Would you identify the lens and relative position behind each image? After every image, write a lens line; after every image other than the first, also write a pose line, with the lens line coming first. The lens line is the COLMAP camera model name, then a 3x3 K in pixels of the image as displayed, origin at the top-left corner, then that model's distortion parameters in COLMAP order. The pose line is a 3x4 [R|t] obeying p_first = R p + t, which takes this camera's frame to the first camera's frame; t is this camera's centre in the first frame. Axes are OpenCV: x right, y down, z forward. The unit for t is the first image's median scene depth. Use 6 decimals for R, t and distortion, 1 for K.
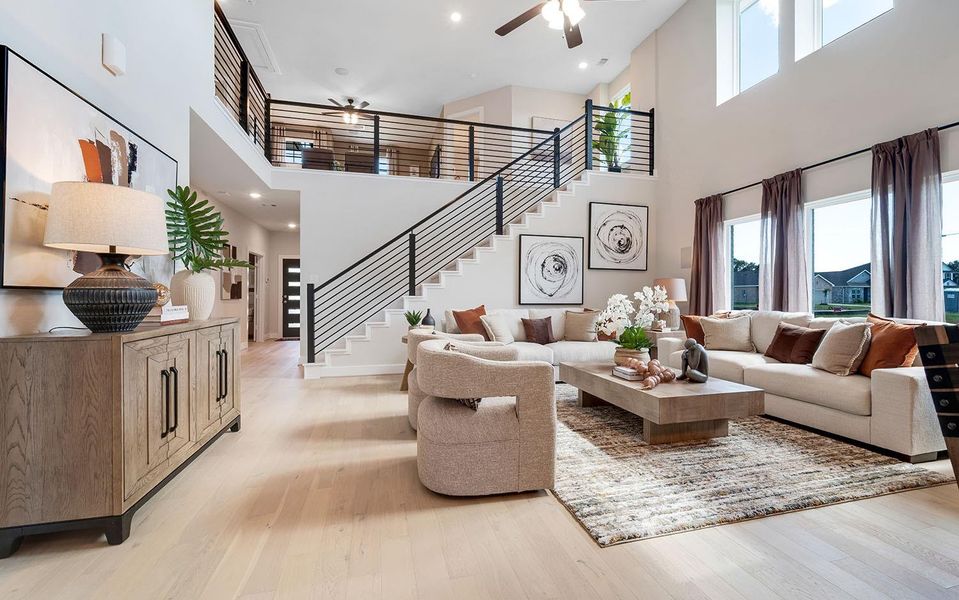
lens RADIAL K [[400.6, 0, 483.9], [0, 400.6, 297.6], [0, 0, 1]] dist [0.002802, -0.002133]
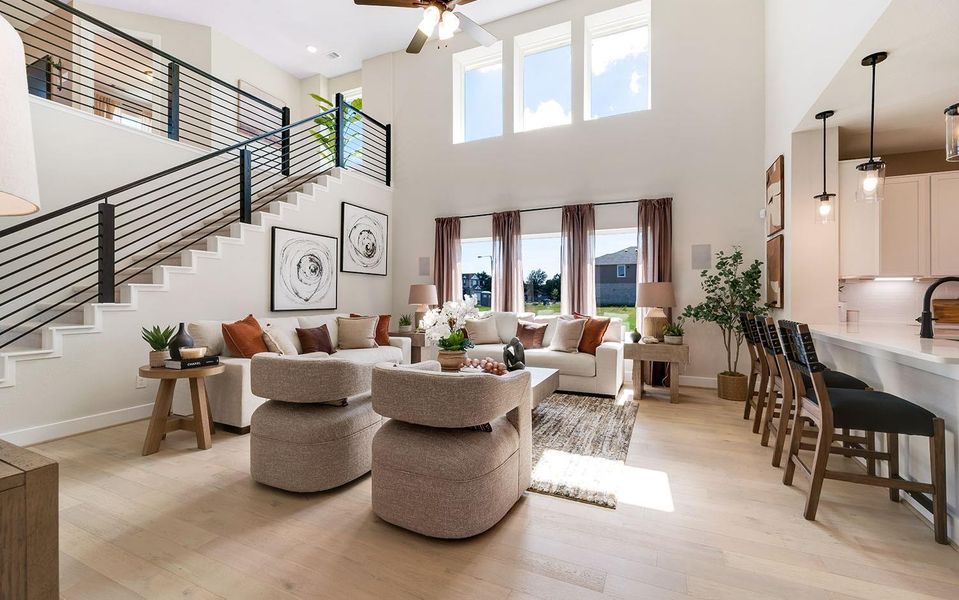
lens RADIAL K [[400.6, 0, 480.8], [0, 400.6, 295.5], [0, 0, 1]] dist [0.002802, -0.002133]
pose [[0.639576, 0.002458, 0.768724, -0.307958], [0.000876, 0.999992, -0.003927, -0.013812], [-0.768728, 0.003185, 0.639568, 0.166923]]
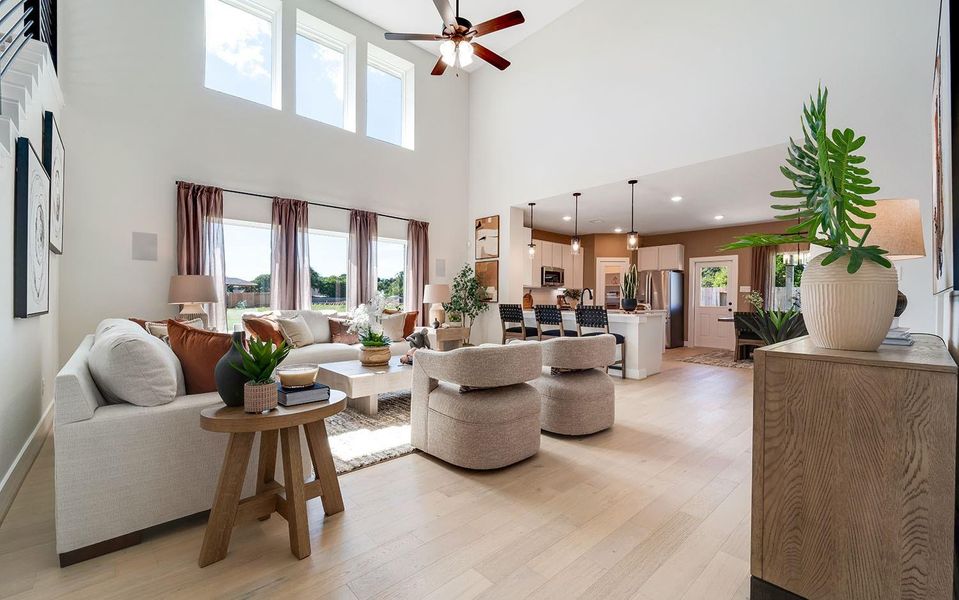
lens RADIAL K [[400.6, 0, 481.0], [0, 400.6, 301.5], [0, 0, 1]] dist [0.002802, -0.002133]
pose [[-0.460945, -0.008285, 0.887390, -0.526518], [-0.002915, 0.999965, 0.007822, -0.004289], [-0.887424, 0.001018, -0.460953, 0.894863]]
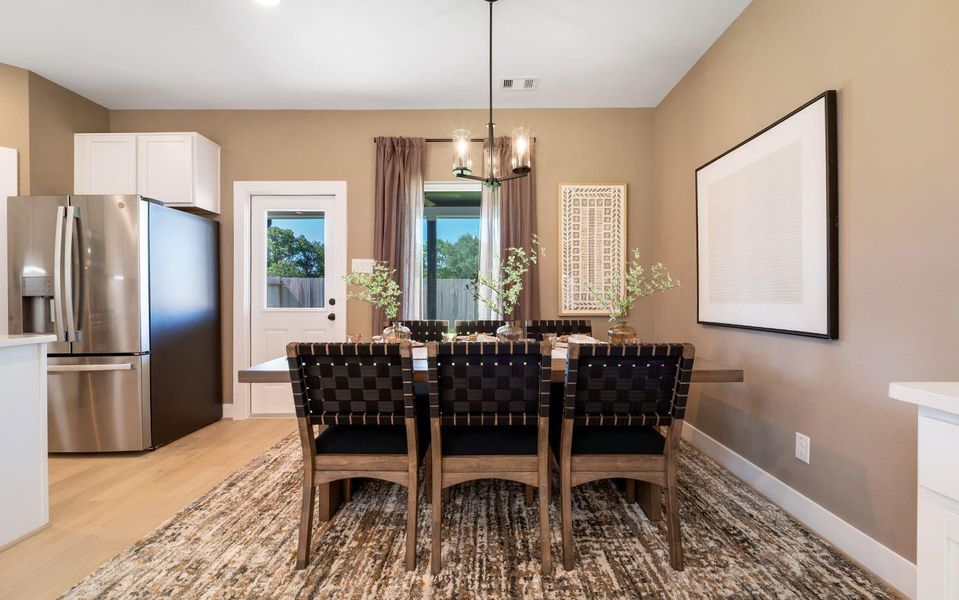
lens RADIAL K [[400.6, 0, 482.9], [0, 400.6, 297.6], [0, 0, 1]] dist [0.002802, -0.002133]
pose [[-0.964072, 0.000964, 0.265641, 0.050628], [0.003748, 0.999943, 0.009973, 0.002378], [-0.265616, 0.010610, -0.964021, -0.211787]]
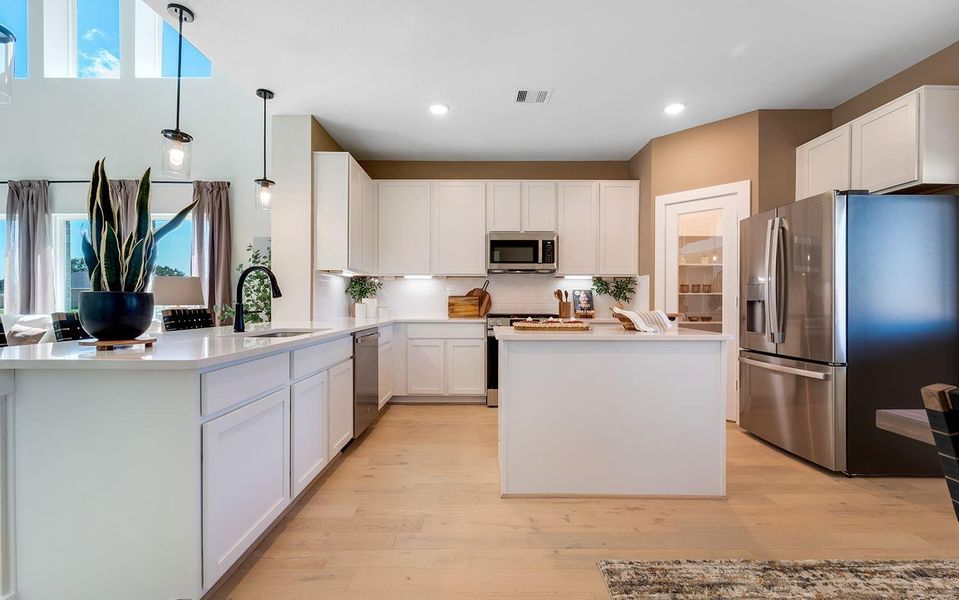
lens RADIAL K [[400.6, 0, 480.2], [0, 400.6, 299.3], [0, 0, 1]] dist [0.002802, -0.002133]
pose [[0.262805, 0.004477, 0.964838, 0.052224], [0.003112, 0.999980, -0.005488, 0.003738], [-0.964844, 0.004445, 0.262786, -0.314804]]
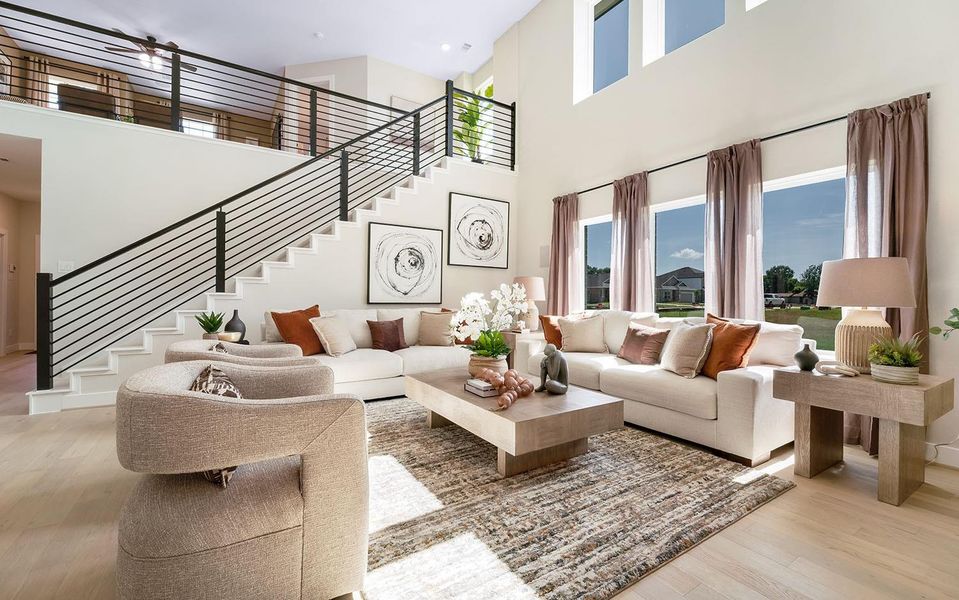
lens RADIAL K [[400.6, 0, 480.3], [0, 400.6, 294.9], [0, 0, 1]] dist [0.002802, -0.002133]
pose [[0.951771, 0.008389, 0.306696, 0.062638], [-0.007004, 0.999960, -0.005614, 0.000906], [-0.306730, 0.003195, 0.951791, 0.131549]]
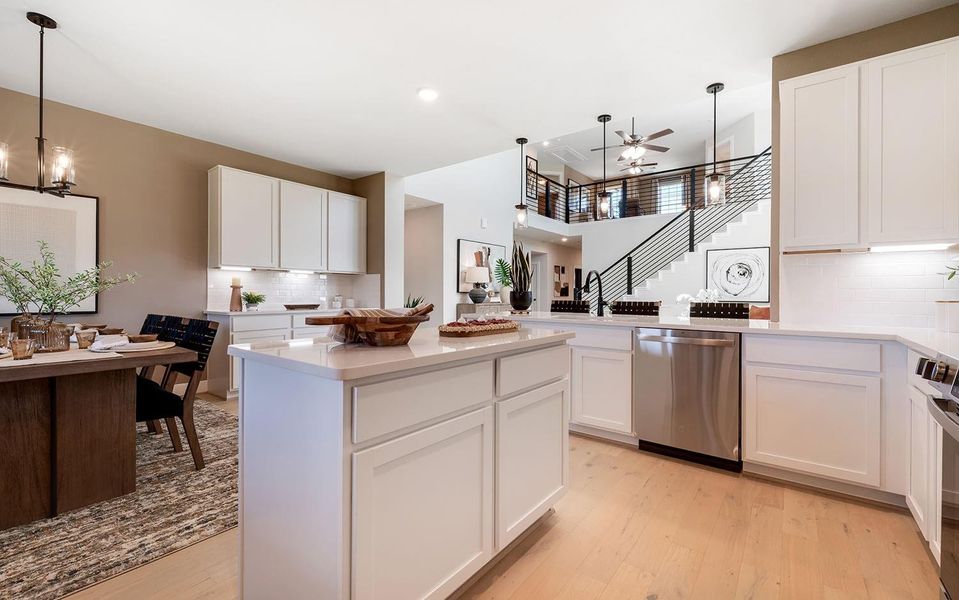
lens RADIAL K [[400.6, 0, 487.3], [0, 400.6, 296.5], [0, 0, 1]] dist [0.002802, -0.002133]
pose [[0.610939, 0.006275, -0.791653, 0.811601], [-0.008402, 0.999964, 0.001443, 0.004900], [0.791633, 0.005770, 0.610969, -0.478261]]
